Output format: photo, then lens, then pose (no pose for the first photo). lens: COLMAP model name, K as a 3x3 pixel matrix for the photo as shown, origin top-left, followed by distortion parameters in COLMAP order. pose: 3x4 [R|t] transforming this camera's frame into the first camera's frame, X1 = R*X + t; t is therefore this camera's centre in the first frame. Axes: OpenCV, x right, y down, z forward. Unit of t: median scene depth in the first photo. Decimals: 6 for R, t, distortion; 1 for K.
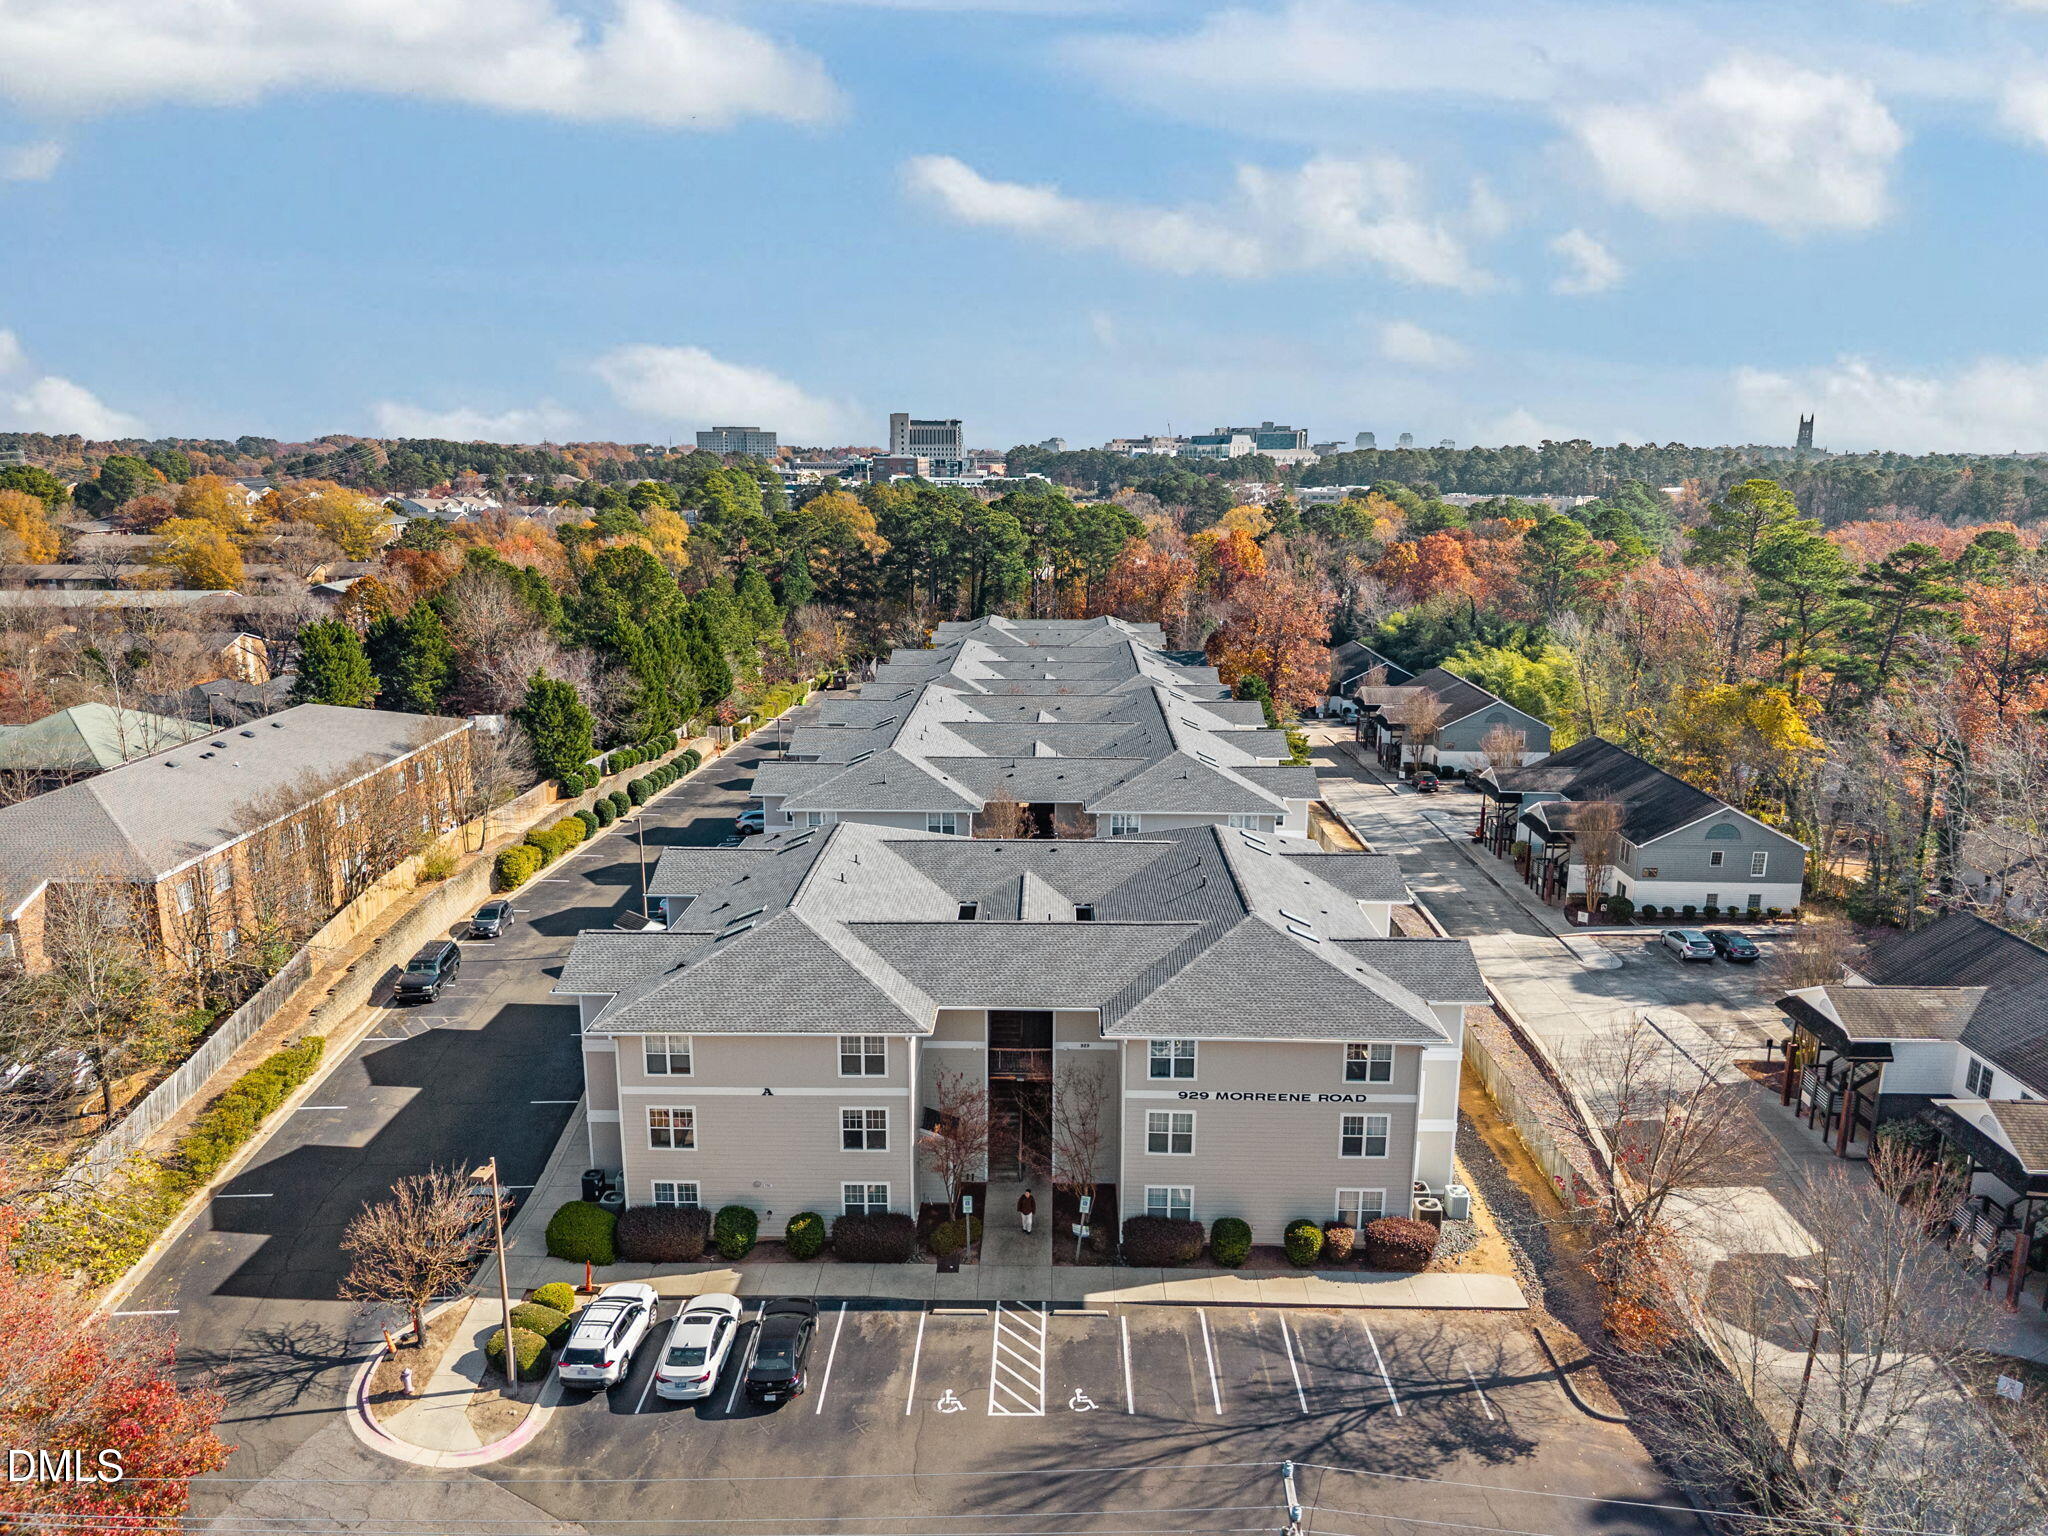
lens RADIAL K [[1385.4, 0, 1027.7], [0, 1385.4, 735.5], [0, 0, 1]] dist [0.005701, -0.000720]
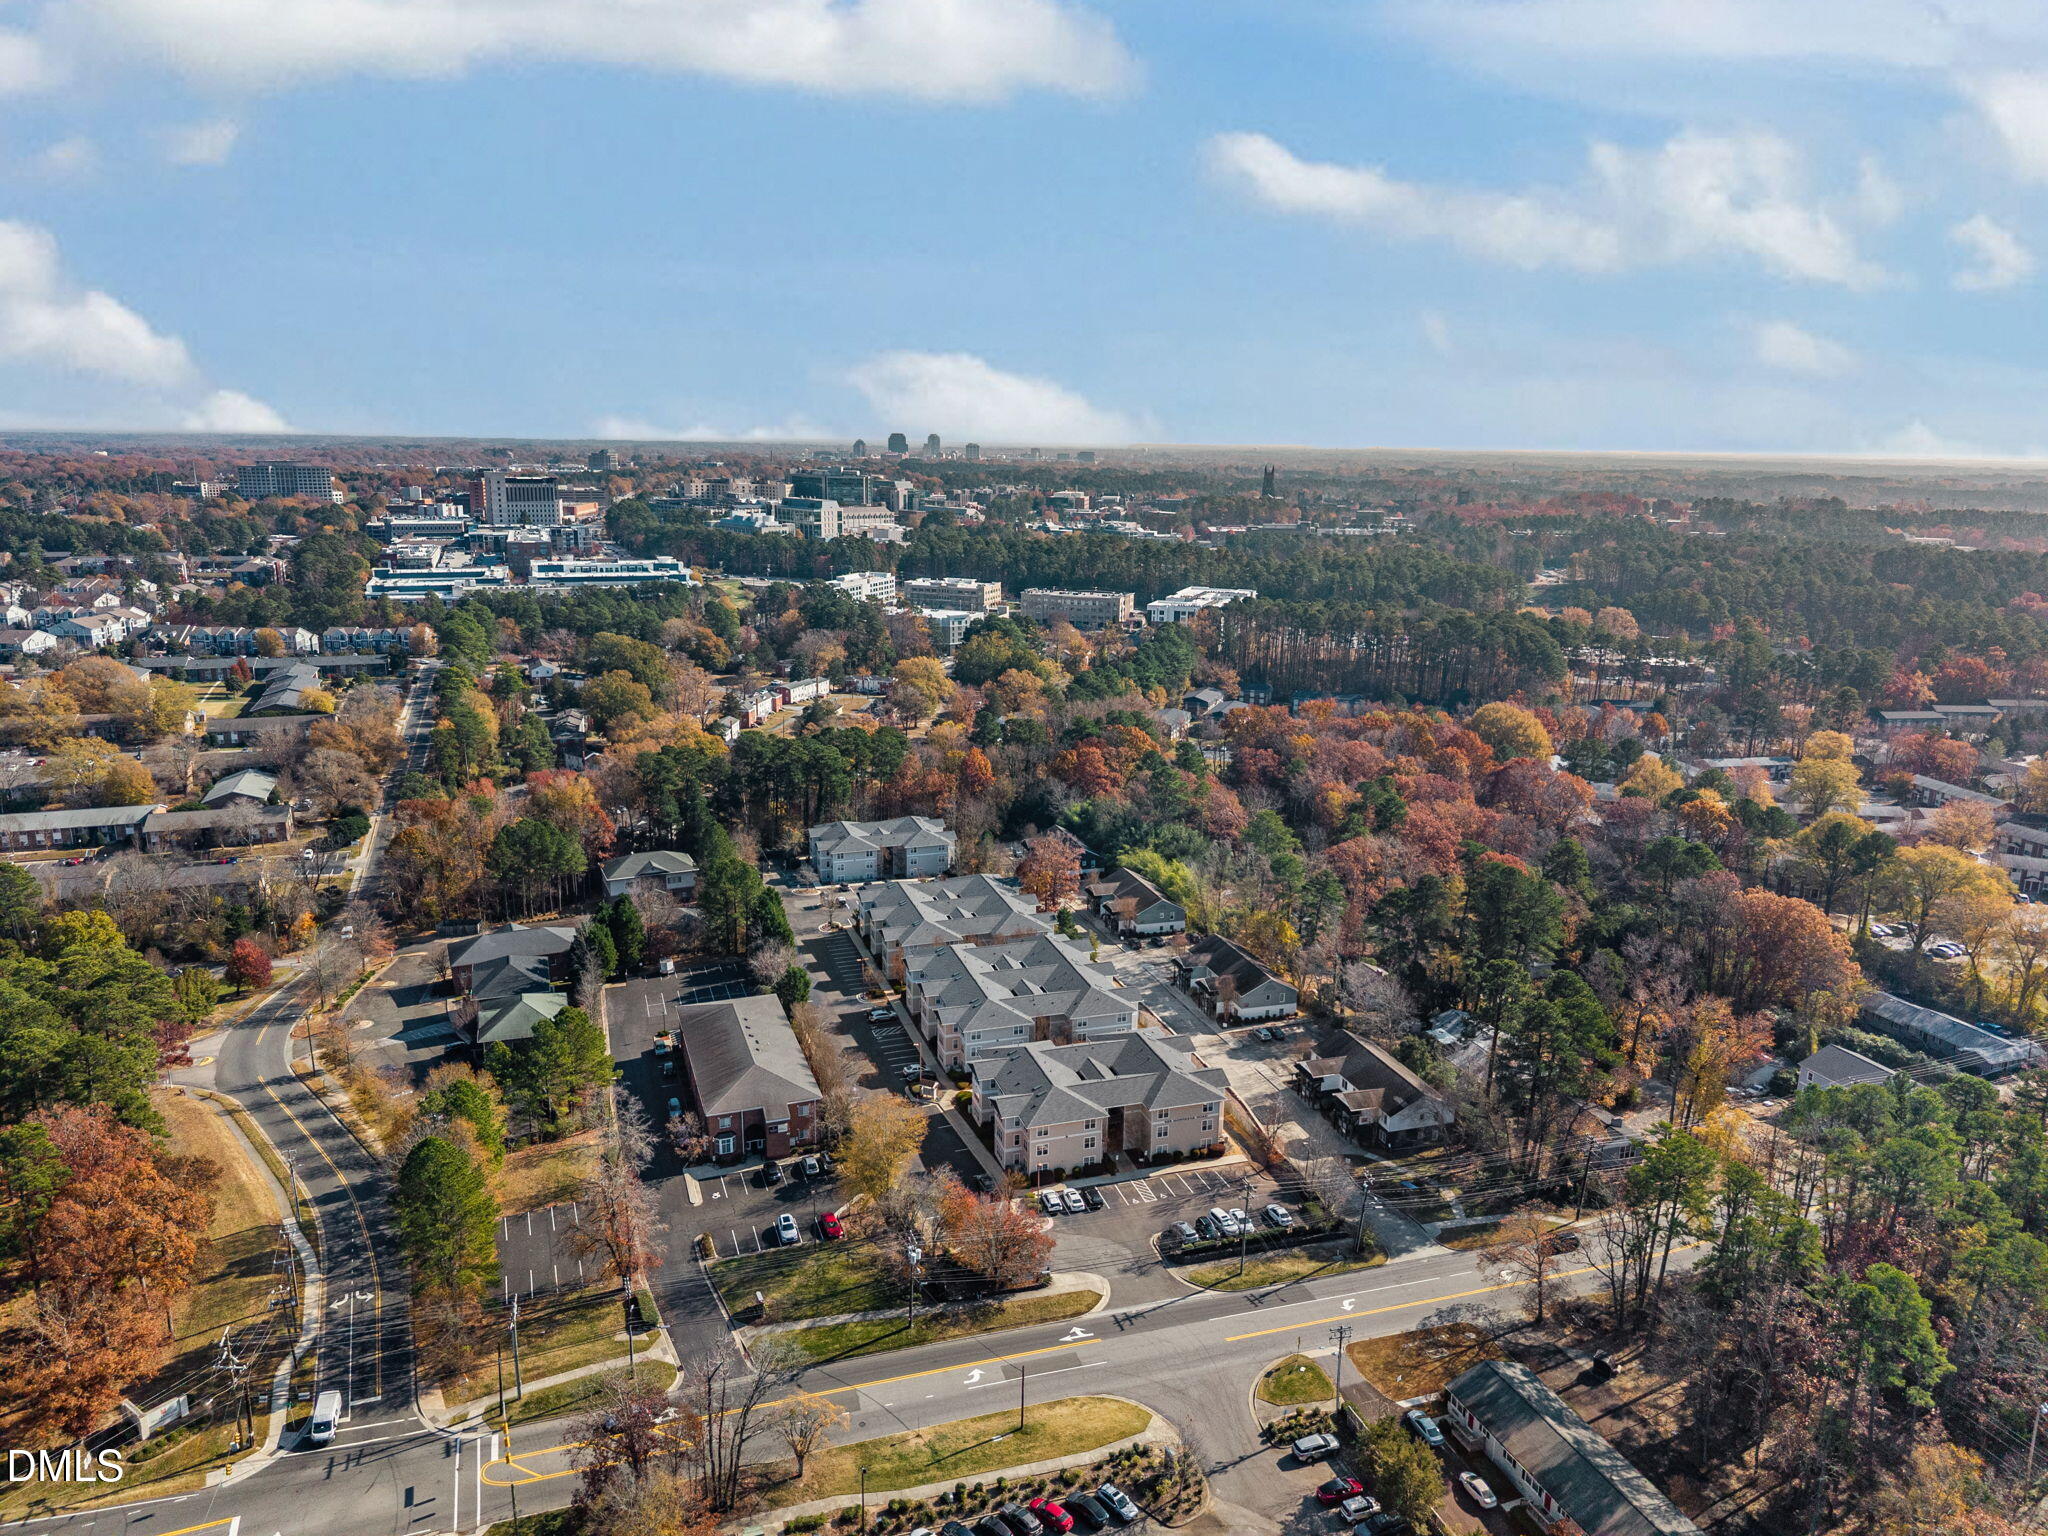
lens RADIAL K [[1371.6, 0, 1024.0], [0, 1371.6, 768.0], [0, 0, 1]] dist [0.043617, -0.057889]
pose [[0.944772, -0.066612, 0.320888, -1.102685], [0.052568, 0.997250, 0.052241, -0.734139], [-0.323486, -0.032487, 0.945675, -1.922840]]
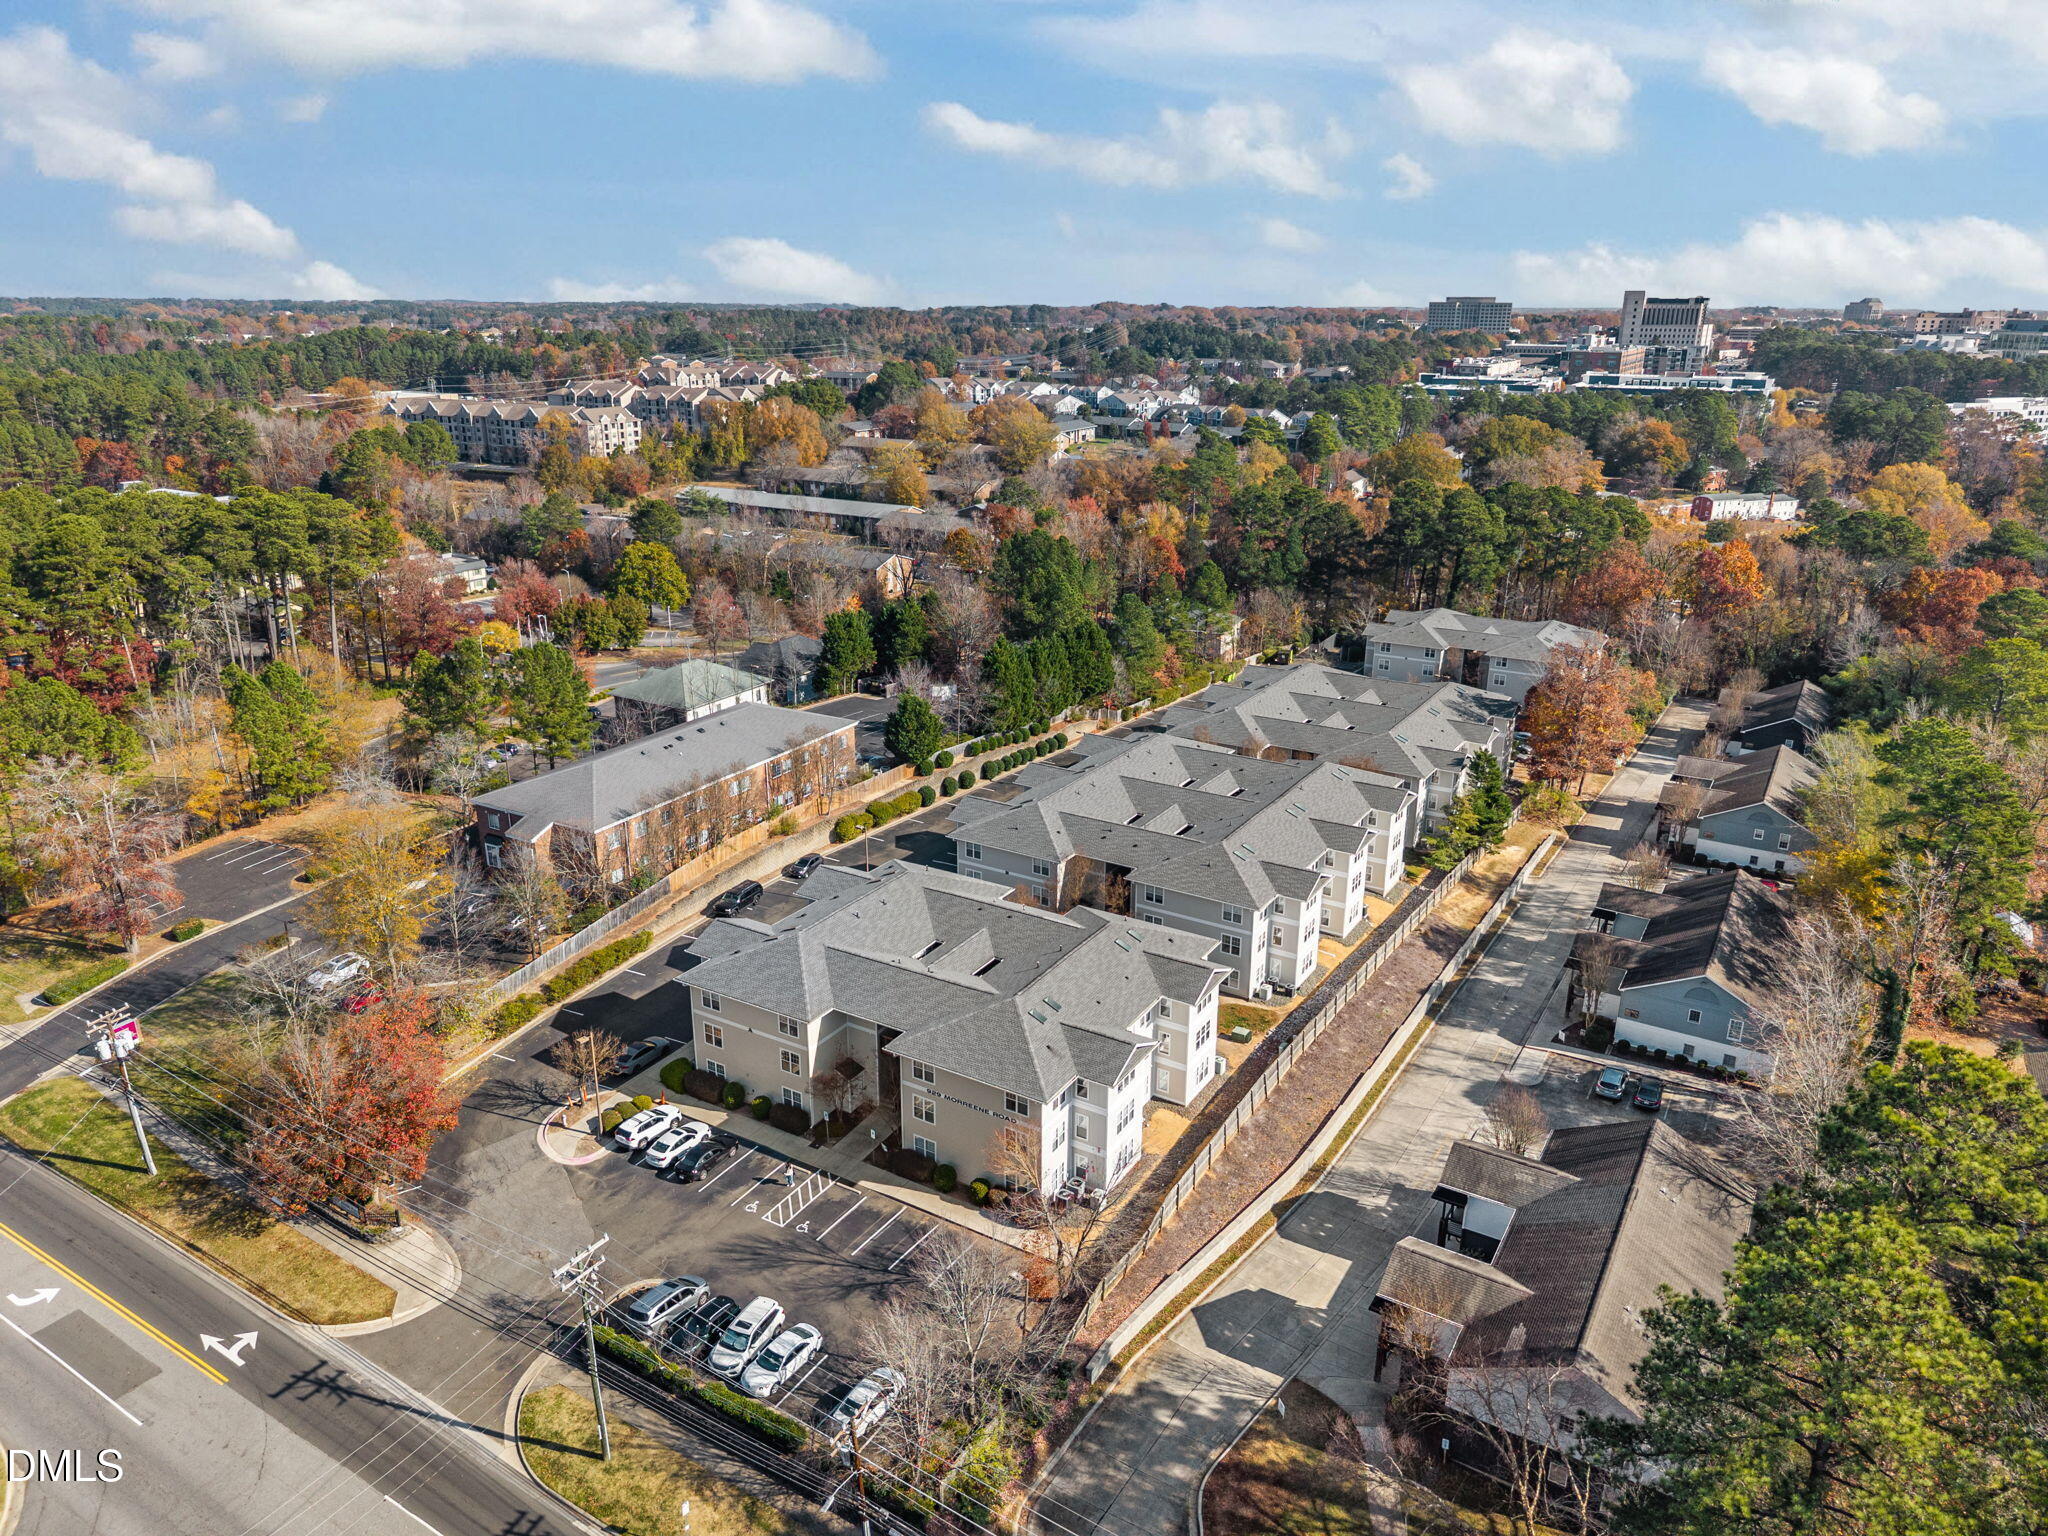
lens RADIAL K [[1382.0, 0, 1026.3], [0, 1382.0, 725.4], [0, 0, 1]] dist [0.040384, -0.051160]
pose [[0.864673, 0.145462, -0.480814, 0.752034], [-0.098644, 0.987689, 0.121412, -0.321175], [0.492555, -0.057552, 0.868376, -0.335707]]
